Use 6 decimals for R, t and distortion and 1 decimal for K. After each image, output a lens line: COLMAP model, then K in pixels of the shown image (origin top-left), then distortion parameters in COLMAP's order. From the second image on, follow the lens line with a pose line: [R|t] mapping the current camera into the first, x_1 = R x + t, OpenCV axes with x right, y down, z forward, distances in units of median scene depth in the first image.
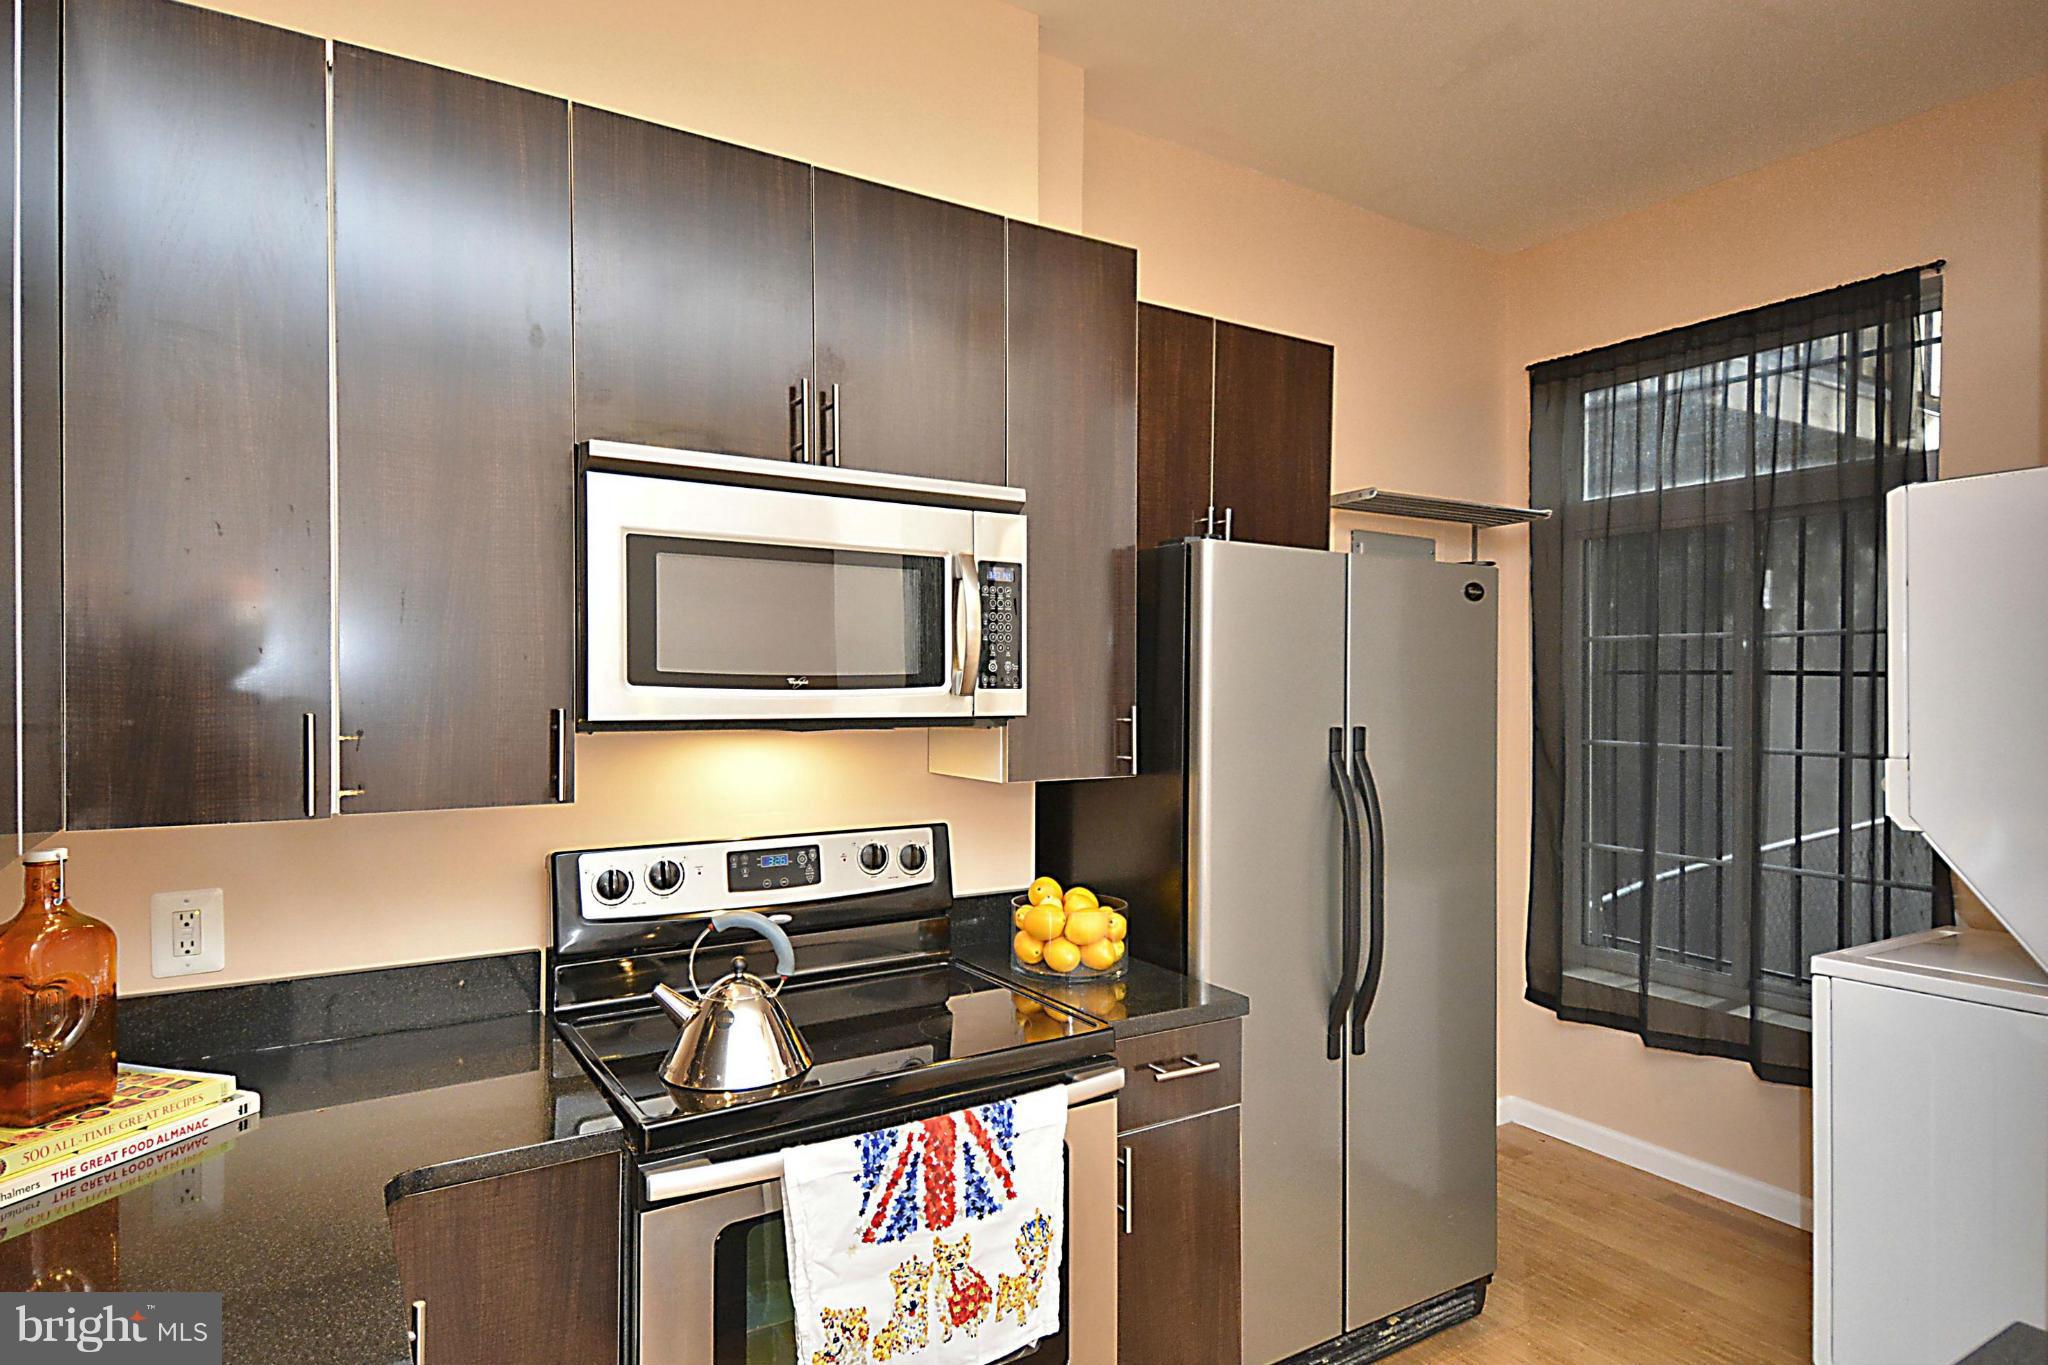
lens RADIAL K [[1140.3, 0, 1010.7], [0, 1140.3, 687.4], [0, 0, 1]] dist [0.040947, -0.000679]
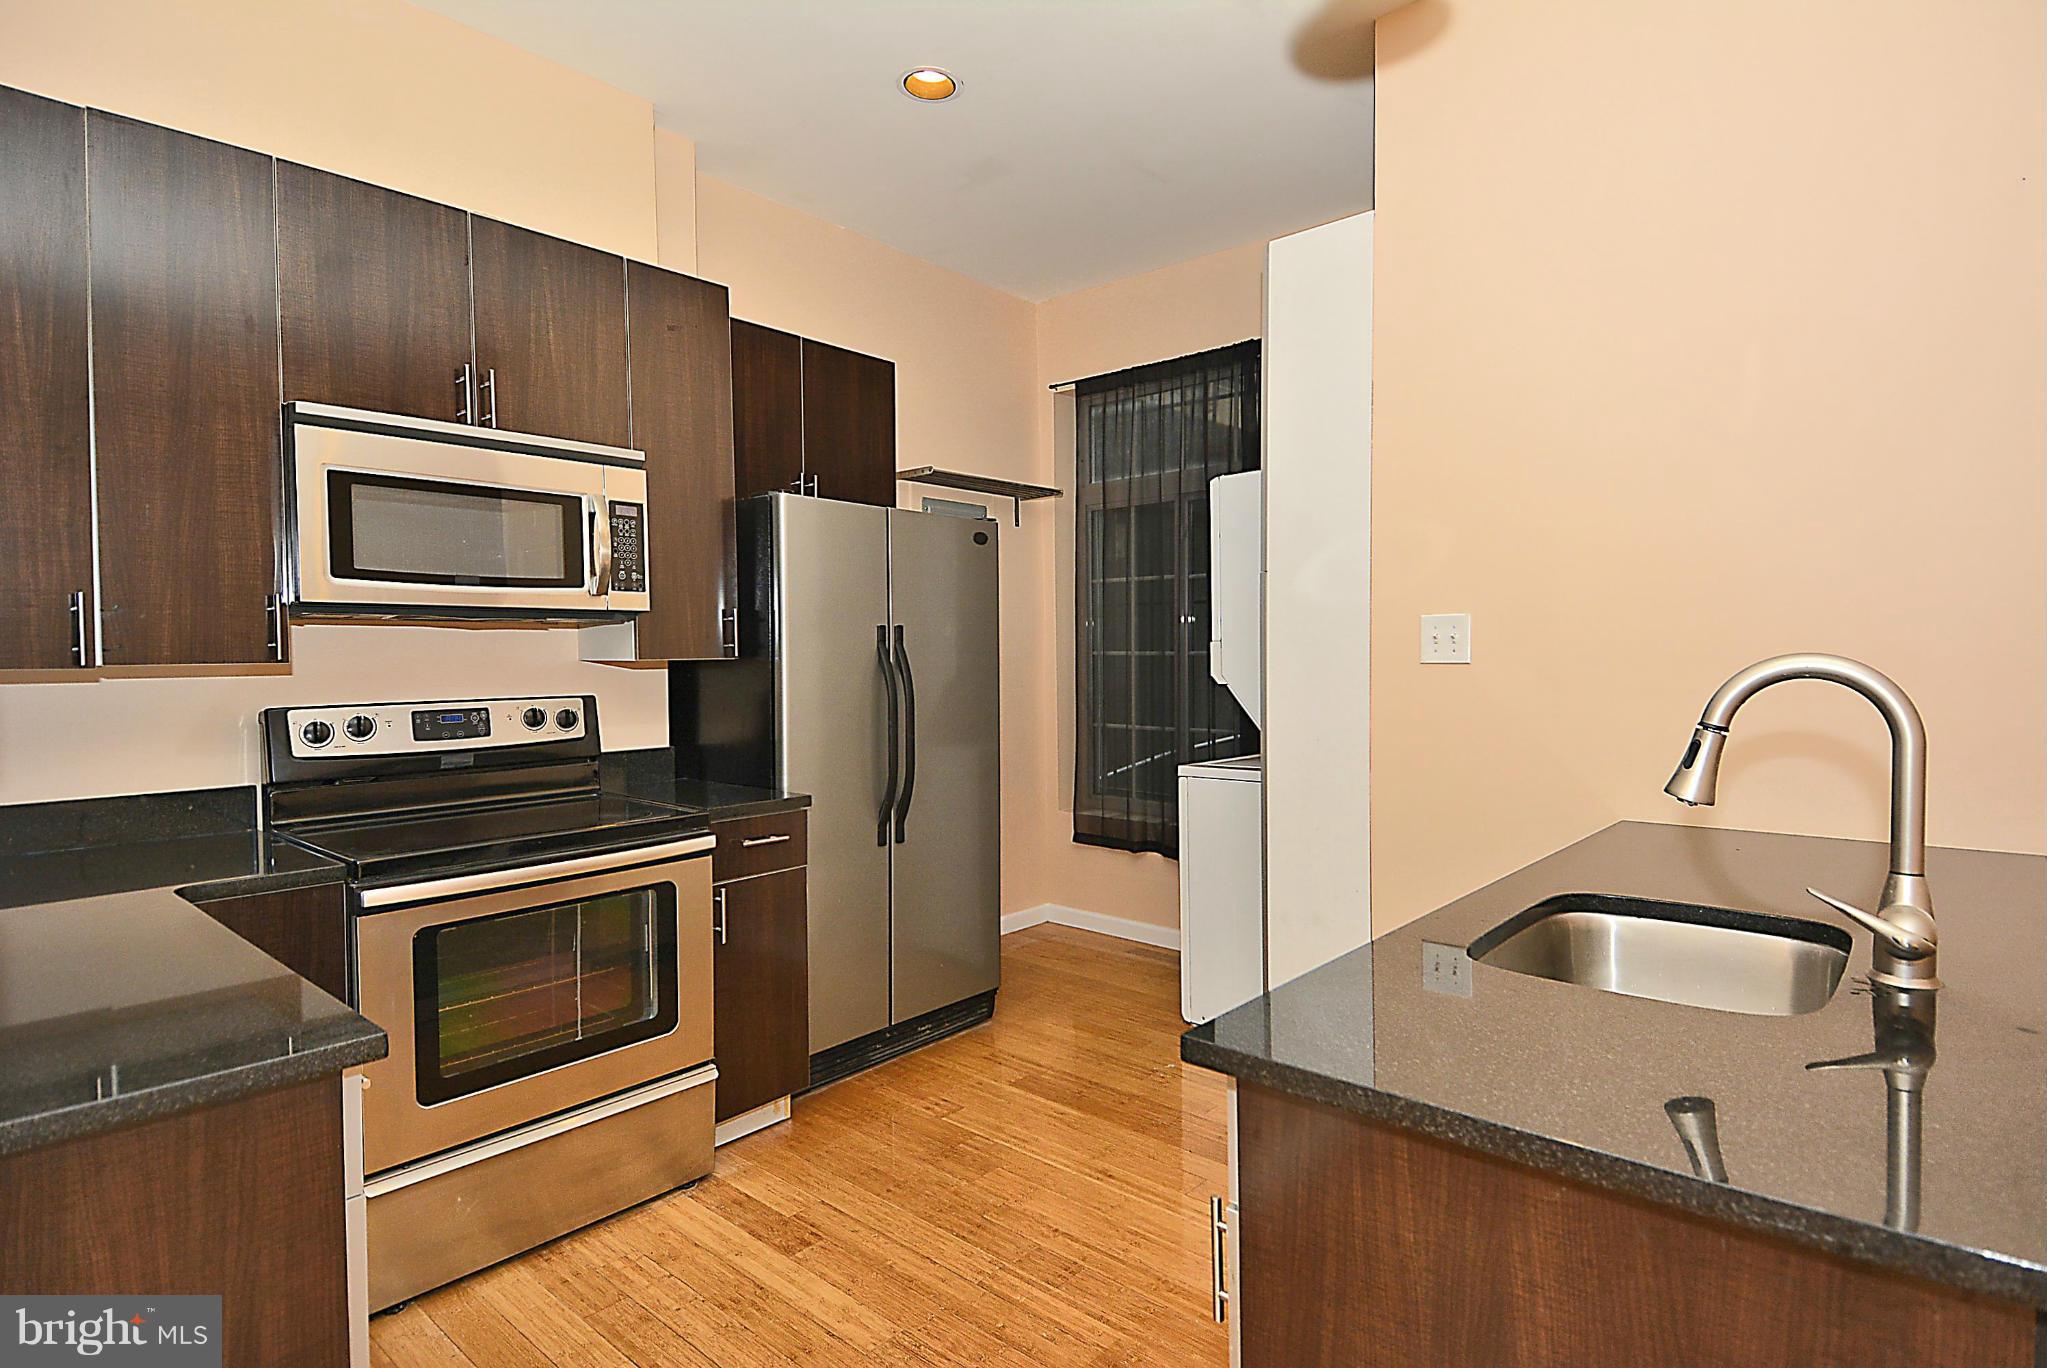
lens RADIAL K [[1080.1, 0, 1040.9], [0, 1080.1, 672.4], [0, 0, 1]] dist [0.082499, -0.064597]
pose [[0.956903, -0.019339, 0.289764, 0.084830], [0.015128, 0.999745, 0.016767, 0.085575], [-0.290015, -0.011661, 0.956951, -0.450581]]
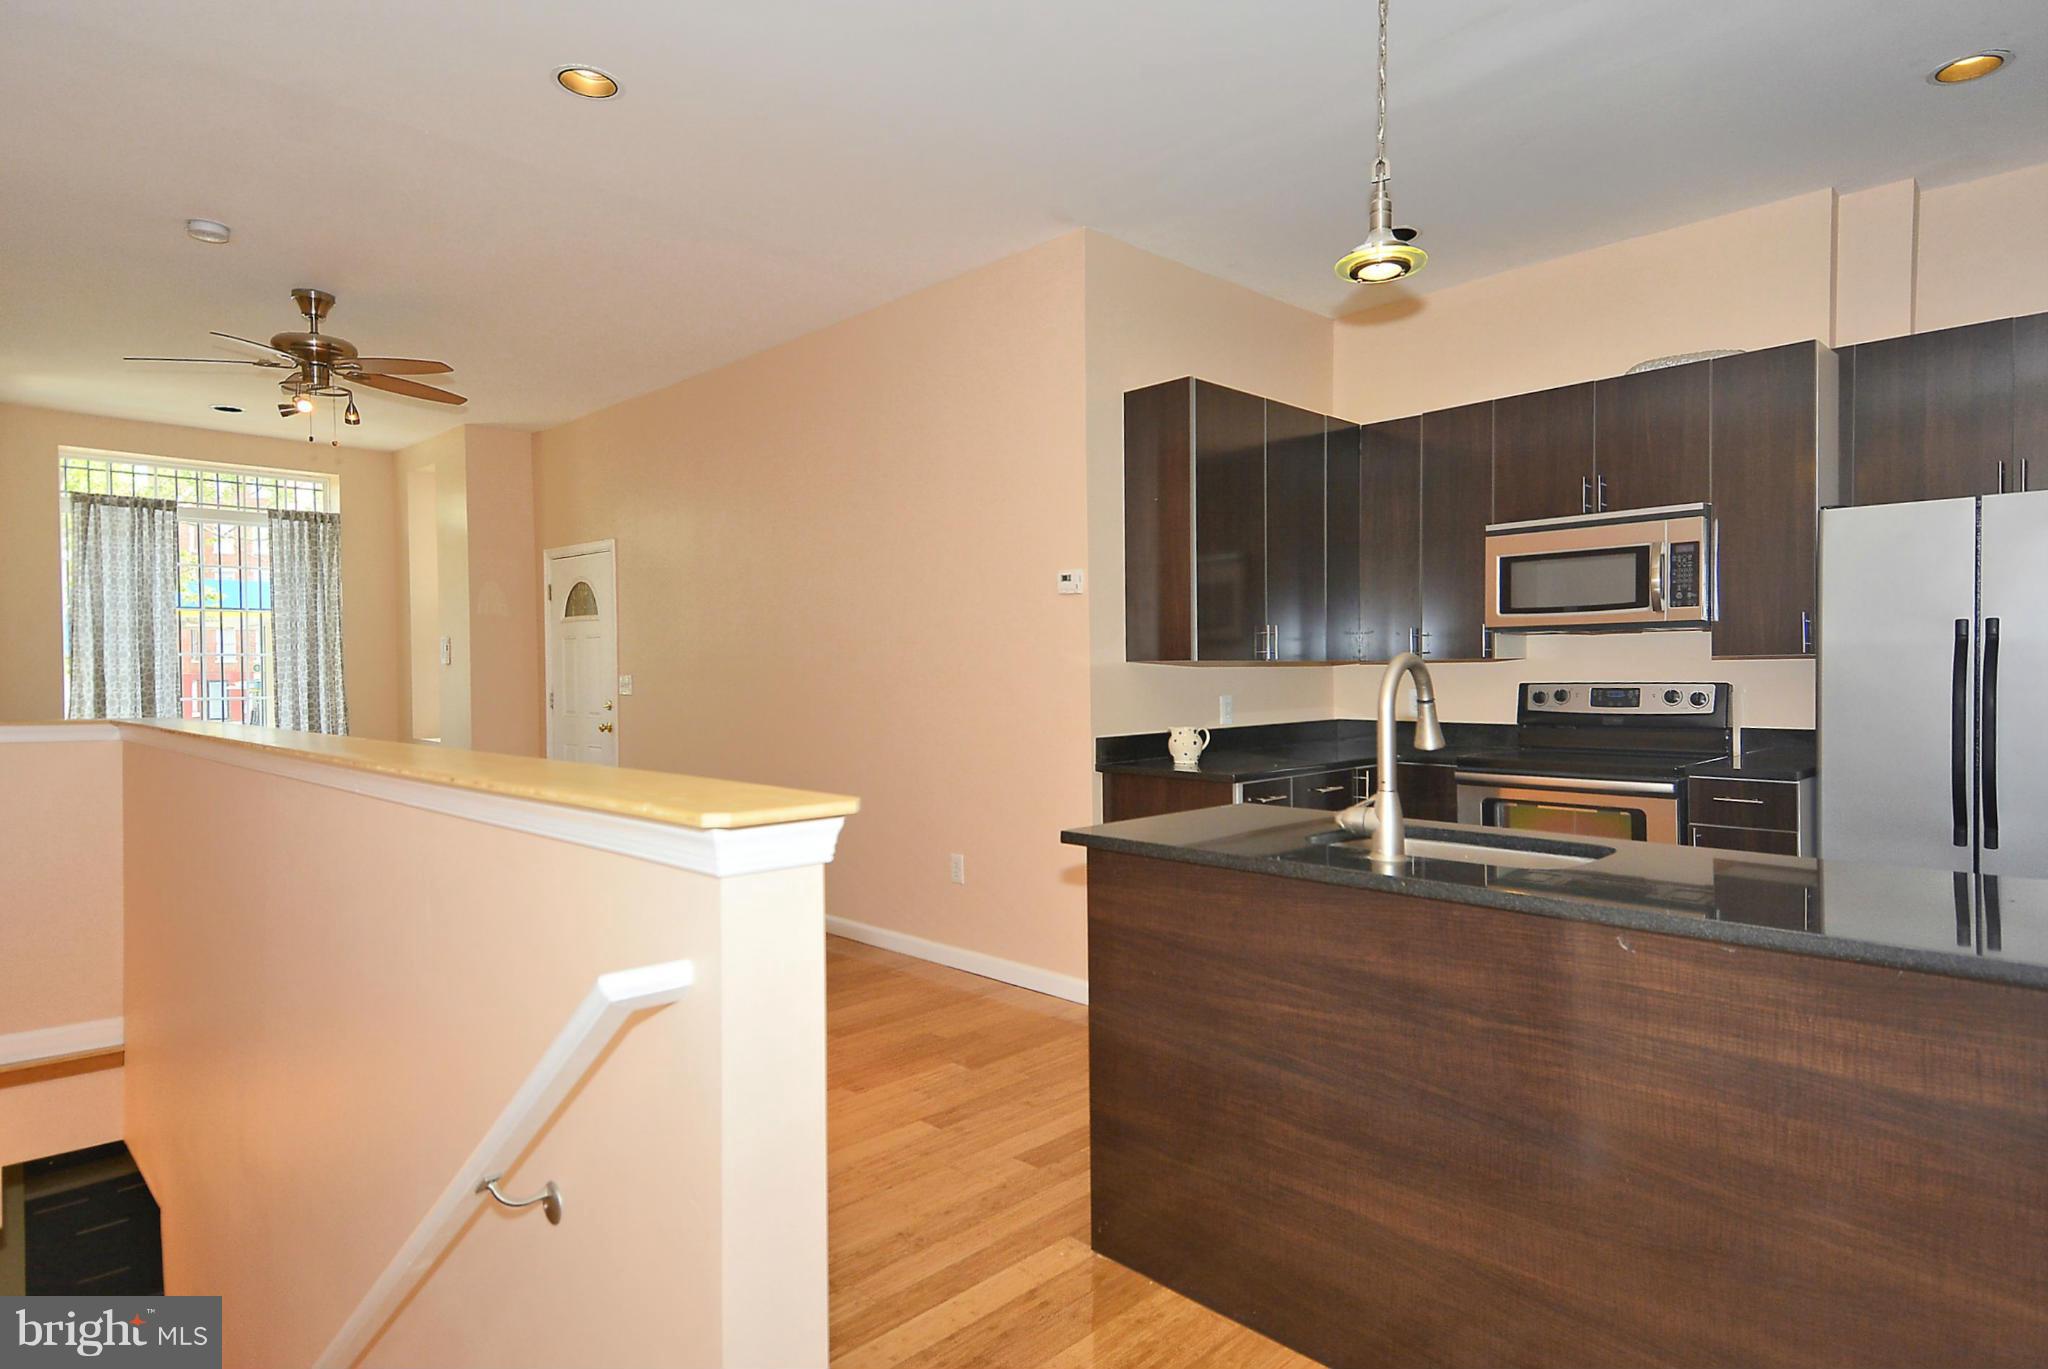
lens RADIAL K [[1140.3, 0, 1010.7], [0, 1140.3, 689.4], [0, 0, 1]] dist [0.040947, -0.000679]
pose [[0.199982, 0.008470, -0.979763, 1.675379], [0.008081, 0.999914, 0.010293, 0.111909], [0.979766, -0.009976, 0.199897, -0.535461]]
